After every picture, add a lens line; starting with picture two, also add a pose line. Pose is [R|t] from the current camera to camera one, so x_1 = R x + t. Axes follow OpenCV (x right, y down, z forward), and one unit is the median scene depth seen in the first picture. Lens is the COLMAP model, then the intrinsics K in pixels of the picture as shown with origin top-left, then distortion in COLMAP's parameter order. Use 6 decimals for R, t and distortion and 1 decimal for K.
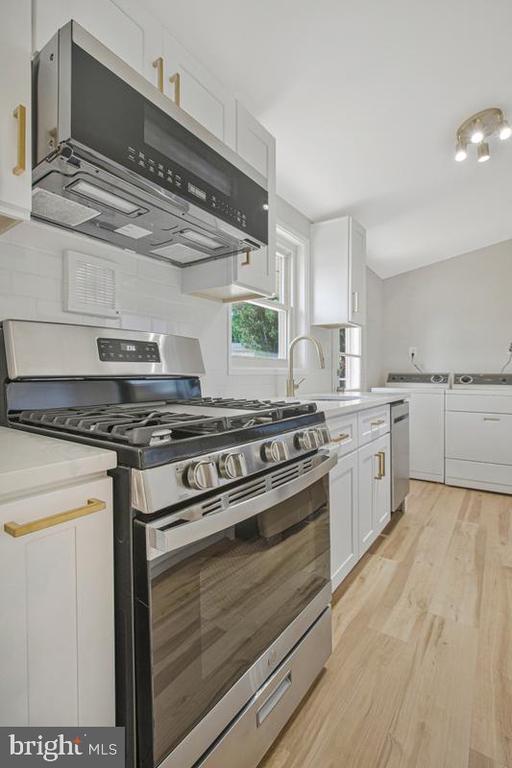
lens RADIAL K [[351.2, 0, 255.9], [0, 351.2, 380.5], [0, 0, 1]] dist [-0.000696, -0.000021]
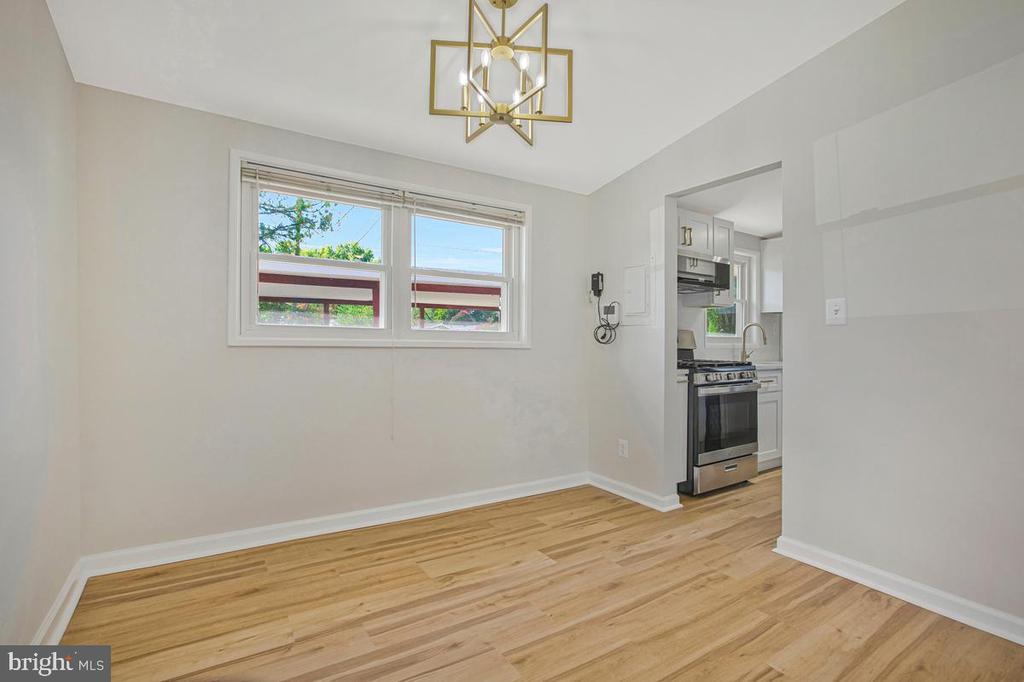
lens RADIAL K [[468.3, 0, 526.1], [0, 468.3, 346.0], [0, 0, 1]] dist [-0.000696, -0.000021]
pose [[0.935684, 0.008029, -0.352747, -0.079235], [-0.011117, 0.999916, -0.006728, -0.002177], [0.352663, 0.010217, 0.935694, -1.428089]]
